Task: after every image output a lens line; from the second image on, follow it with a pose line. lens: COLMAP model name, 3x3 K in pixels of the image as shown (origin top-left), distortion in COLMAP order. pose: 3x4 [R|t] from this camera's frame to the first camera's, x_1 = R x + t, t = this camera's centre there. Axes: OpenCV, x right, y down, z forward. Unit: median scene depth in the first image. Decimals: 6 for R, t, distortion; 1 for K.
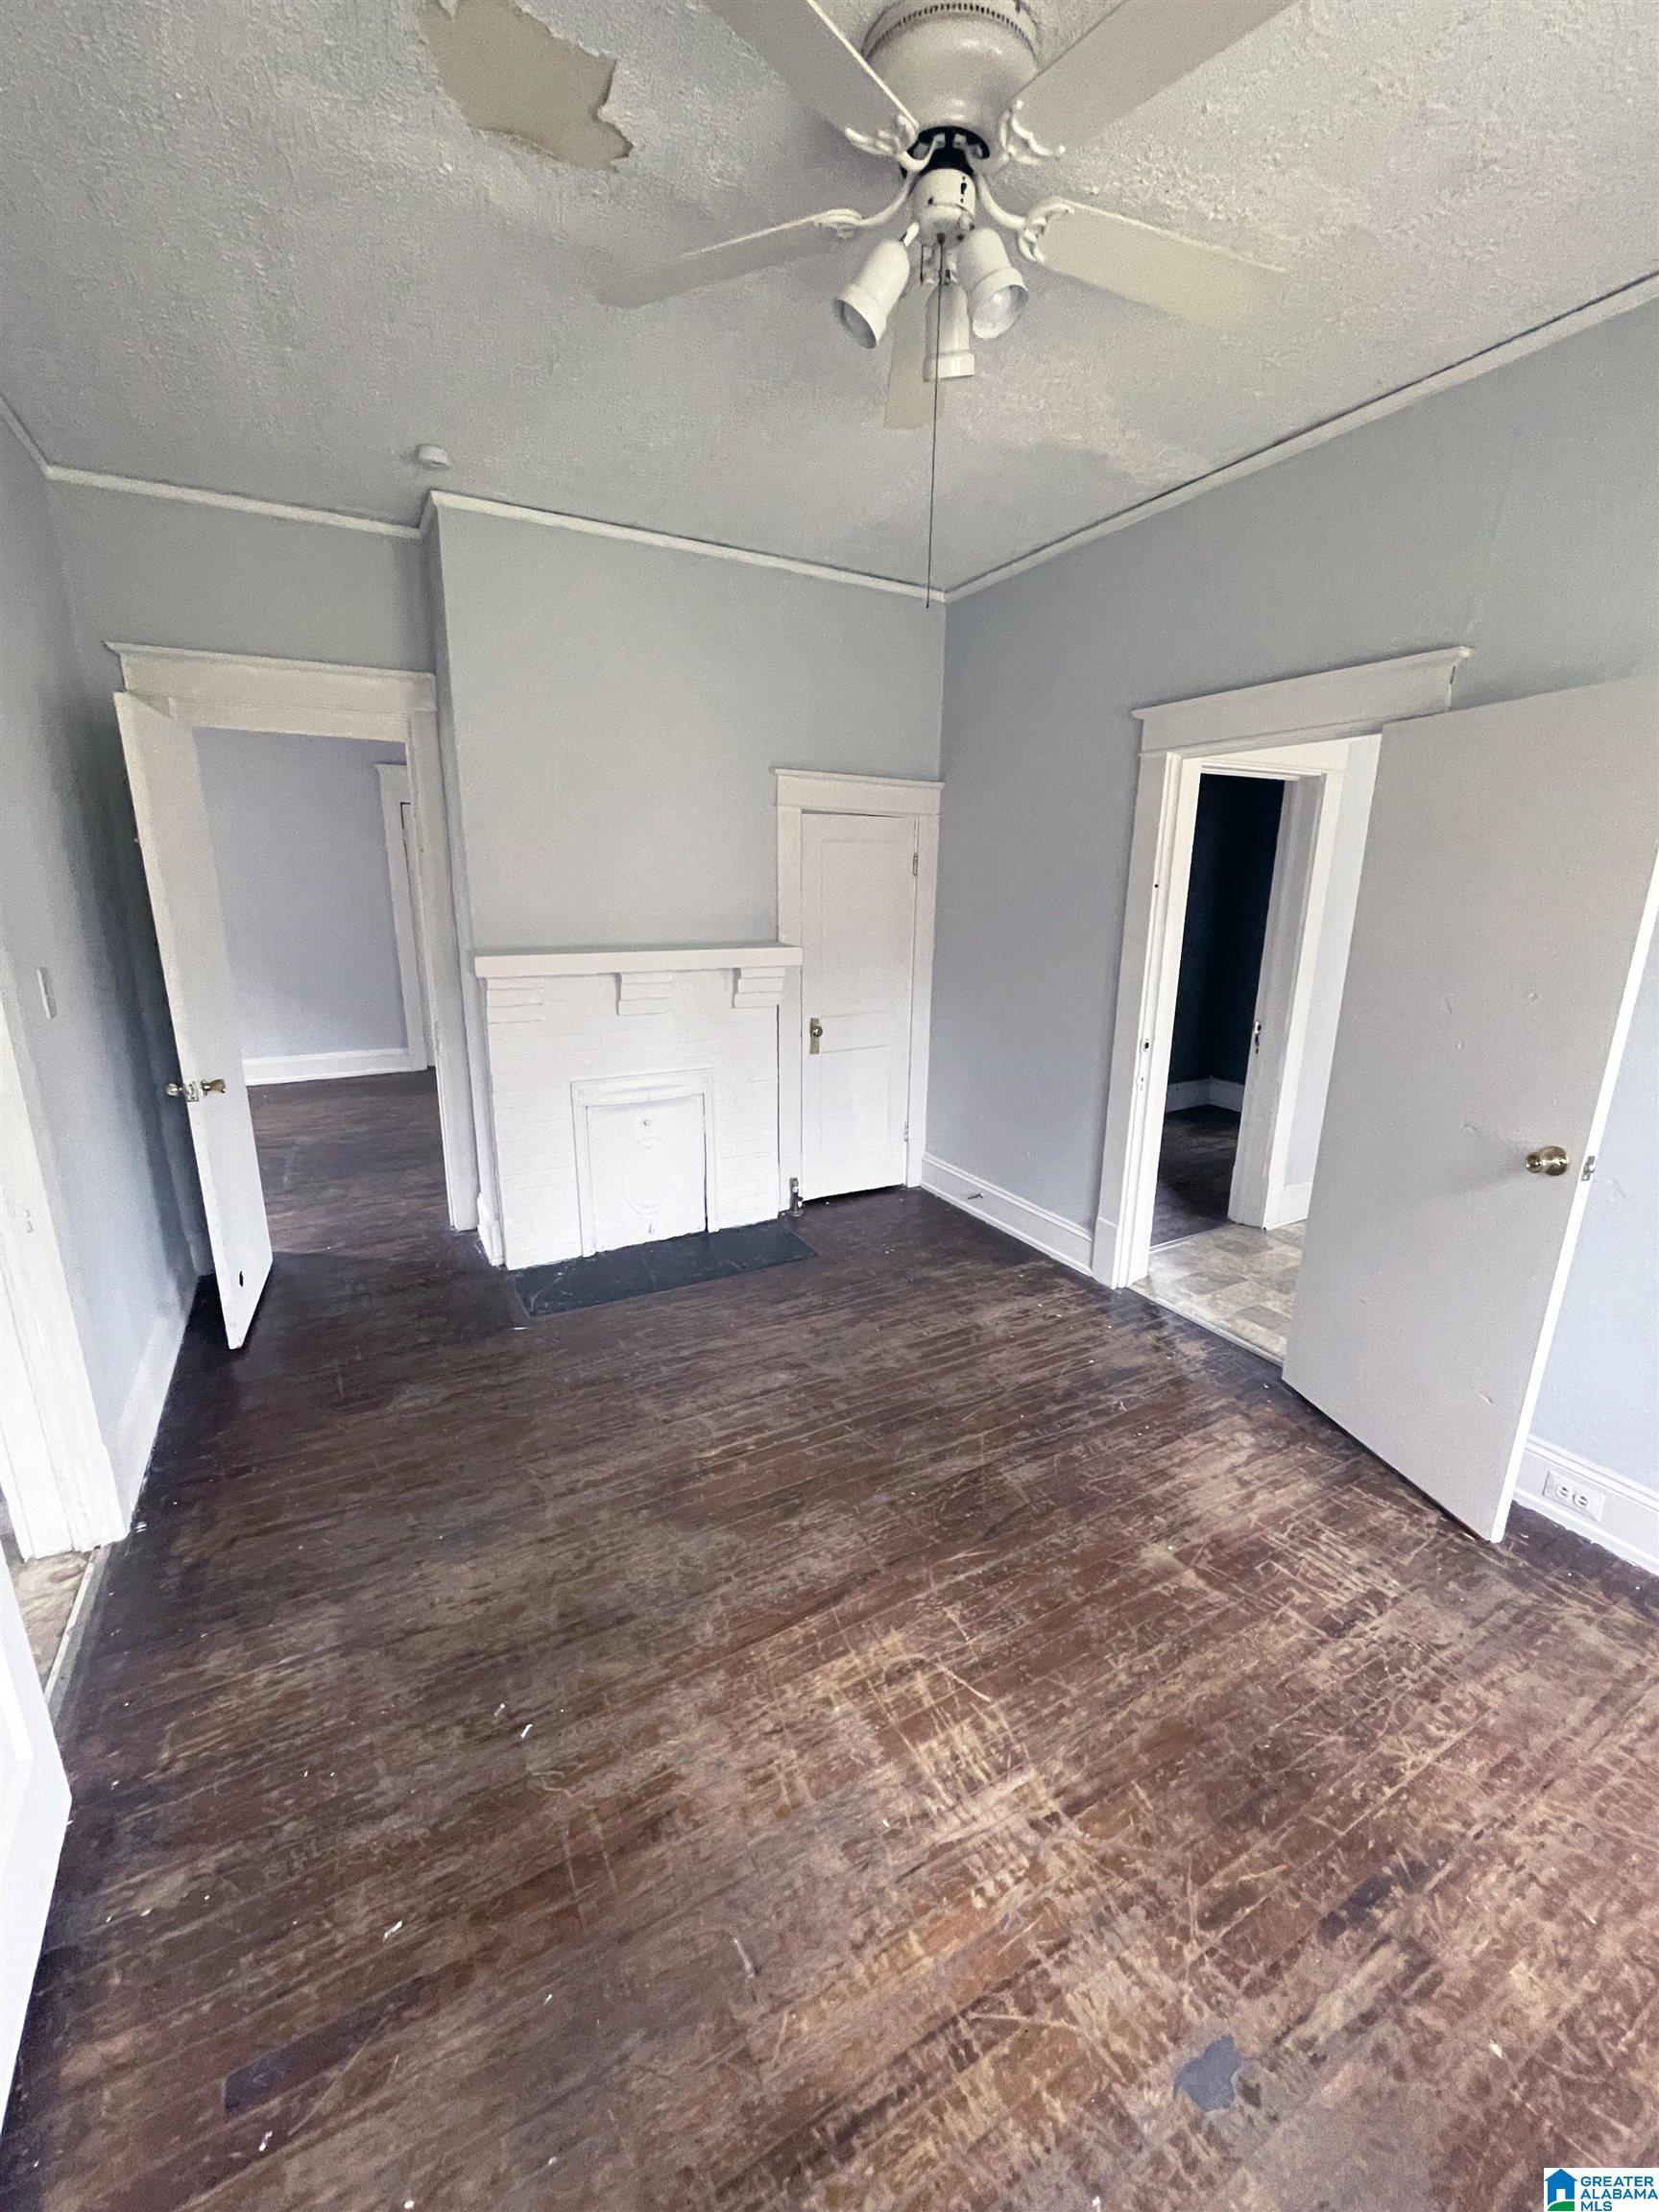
lens RADIAL K [[897.4, 0, 832.1], [0, 897.4, 1100.8], [0, 0, 1]] dist [-0.003595, 0.000075]
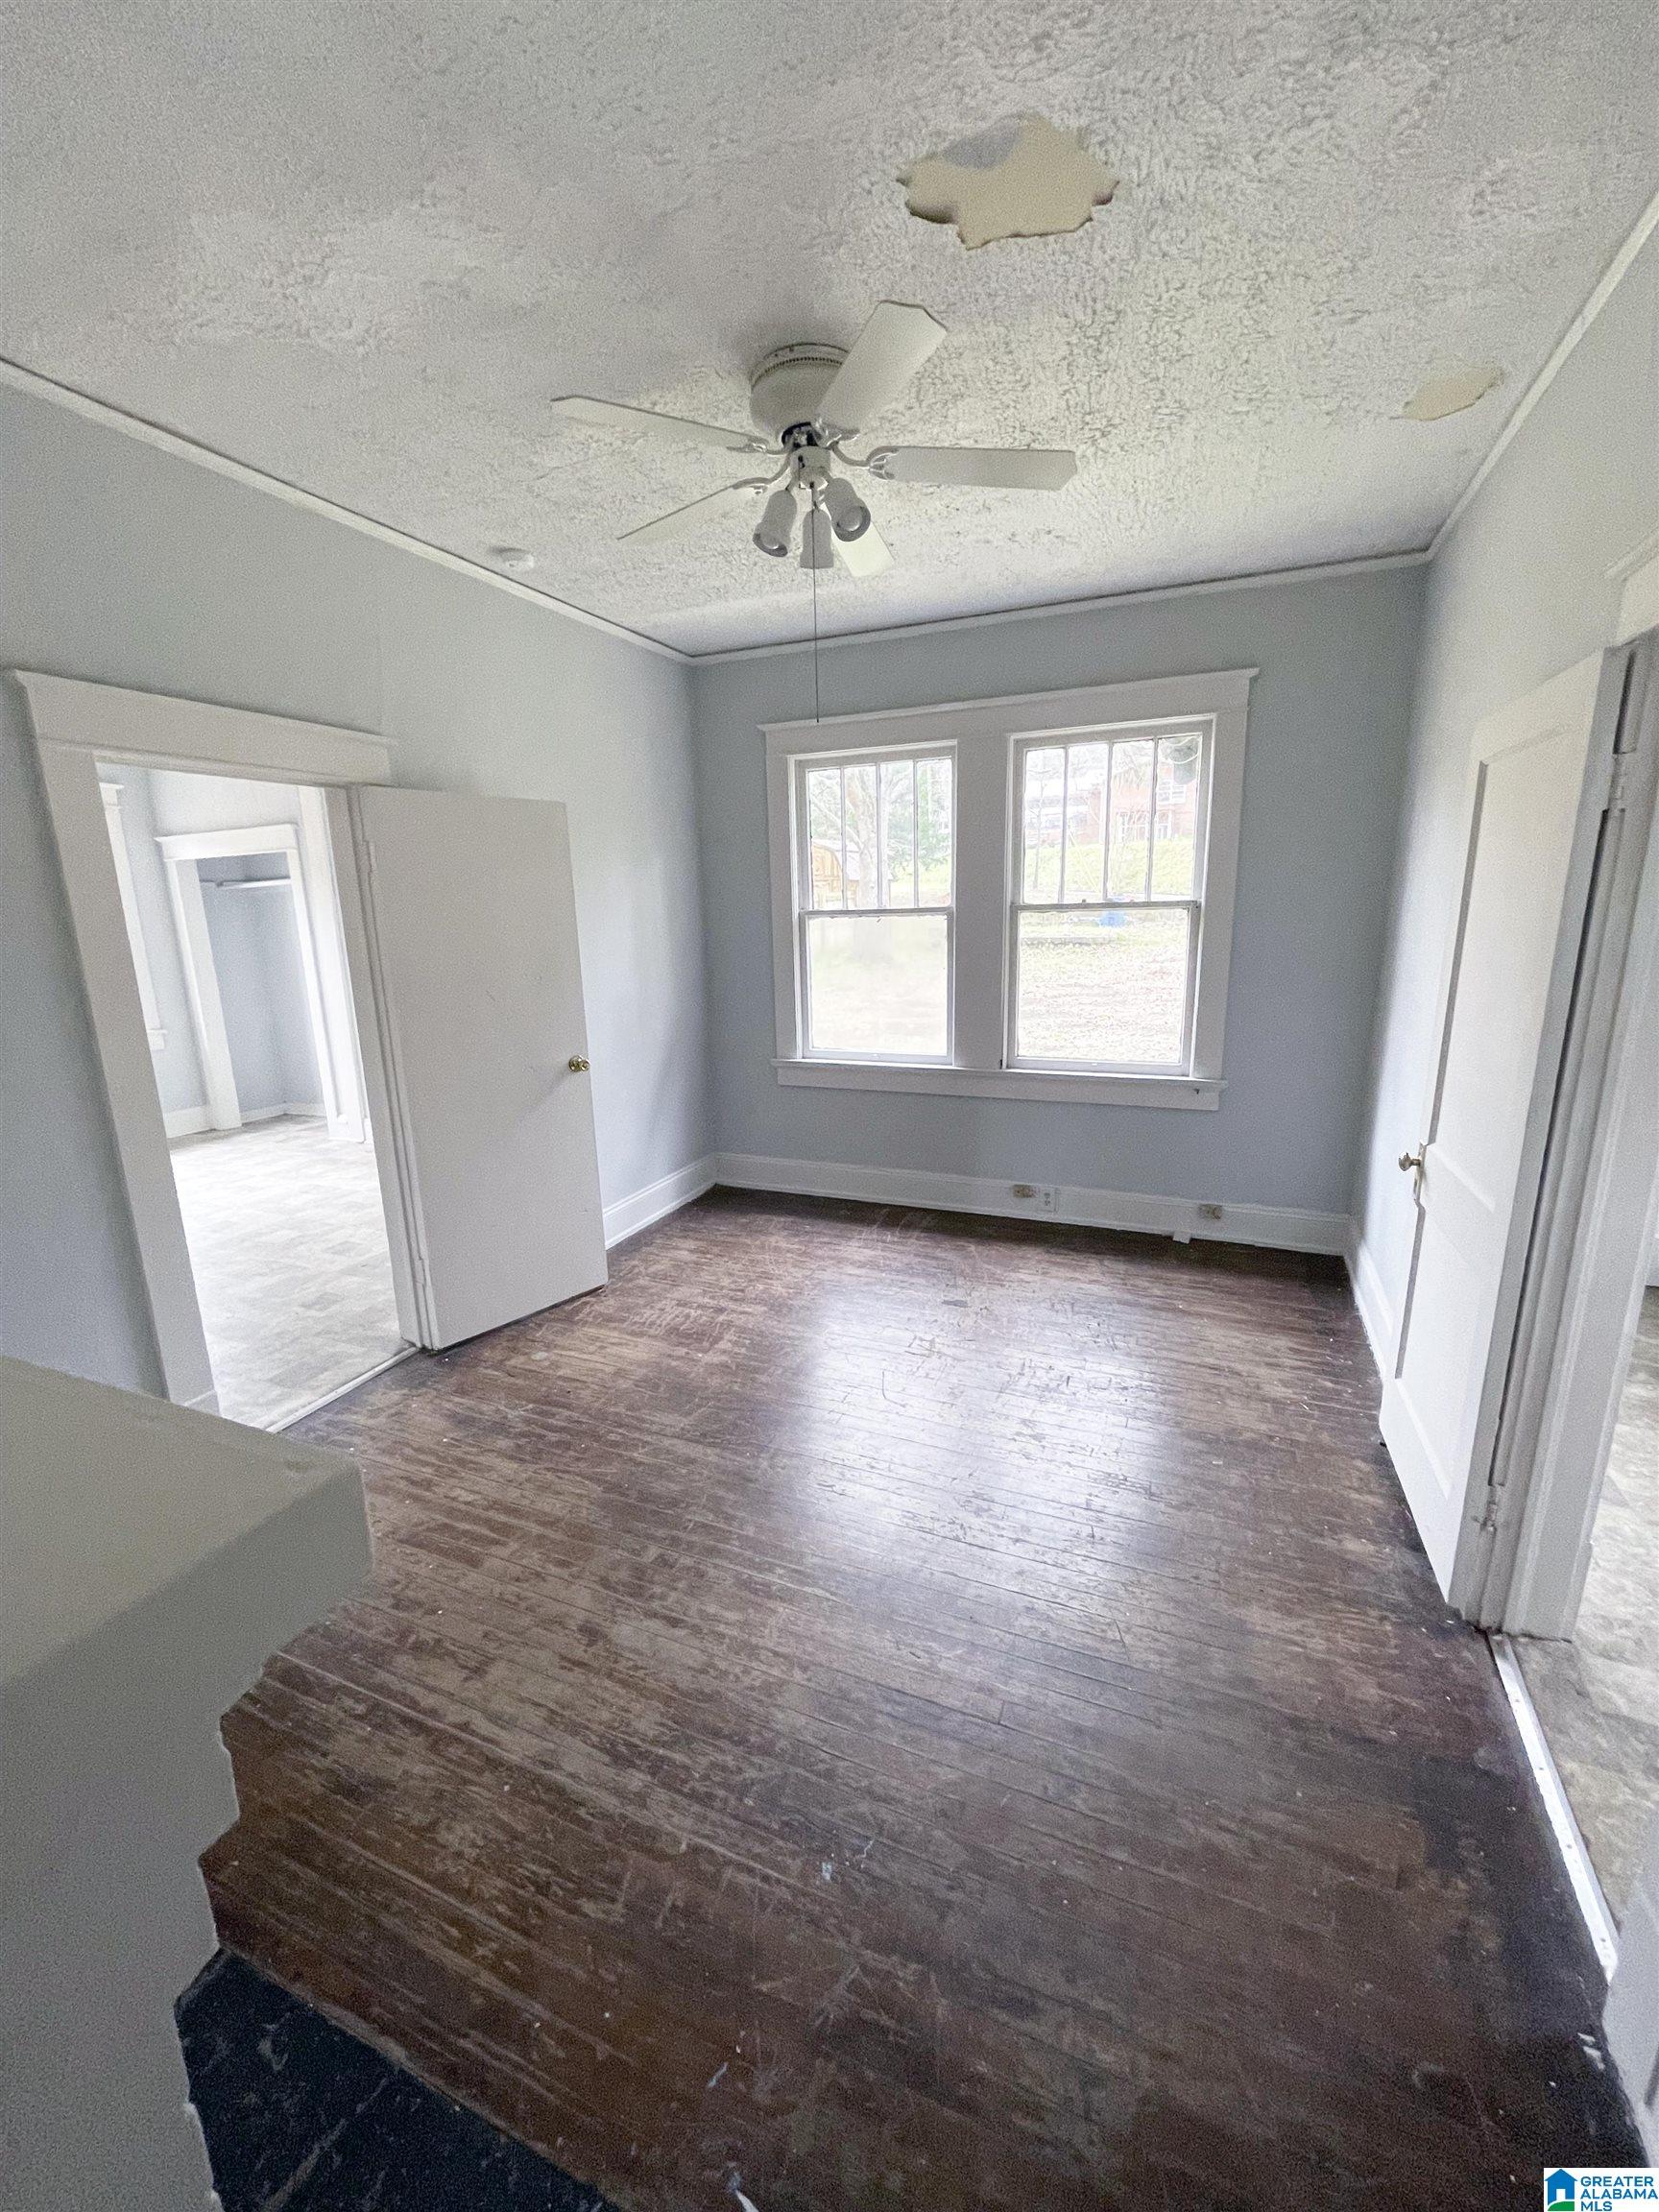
lens RADIAL K [[897.4, 0, 820.9], [0, 897.4, 1098.8], [0, 0, 1]] dist [-0.003595, 0.000075]
pose [[-0.609272, -0.166578, 0.775267, -0.838955], [0.210932, 0.908416, 0.360956, -0.387525], [-0.764392, 0.383449, -0.518336, 1.480116]]
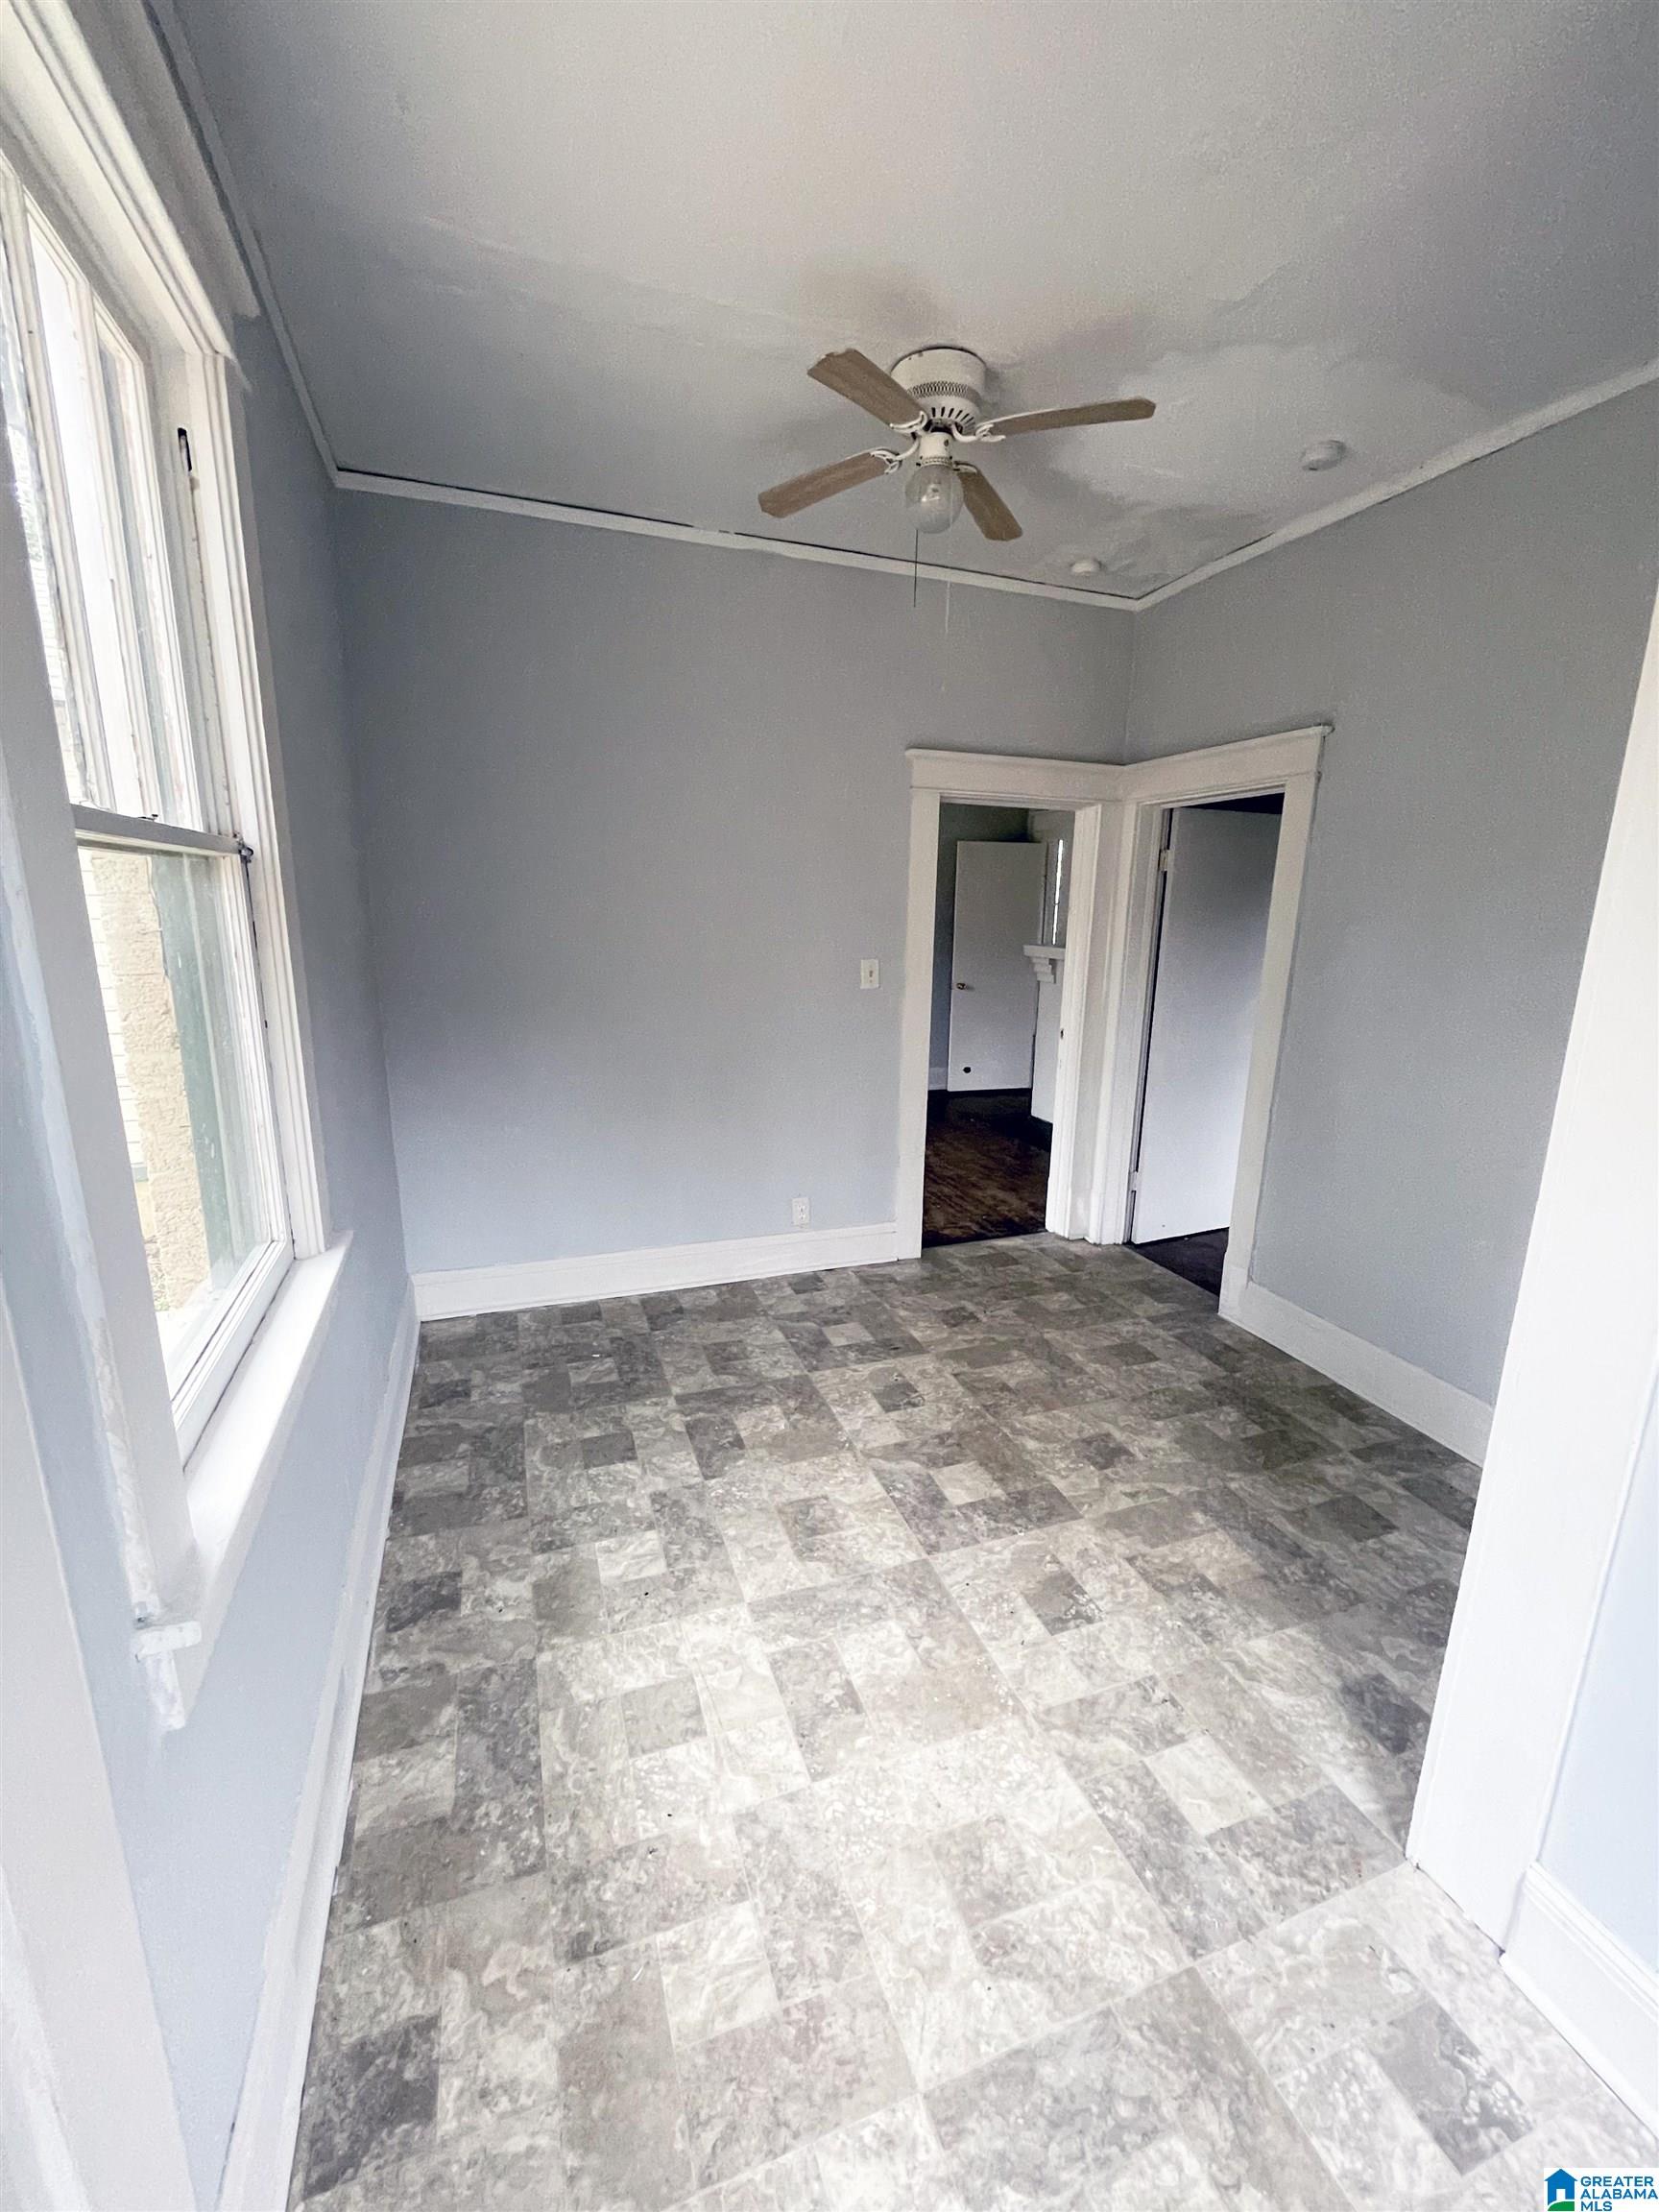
lens RADIAL K [[897.4, 0, 828.9], [0, 897.4, 1107.3], [0, 0, 1]] dist [-0.003595, 0.000075]
pose [[-0.153235, 0.207817, -0.966091, 2.553061], [-0.263178, 0.933746, 0.242603, -0.288295], [0.952500, 0.291429, -0.088390, 1.279759]]
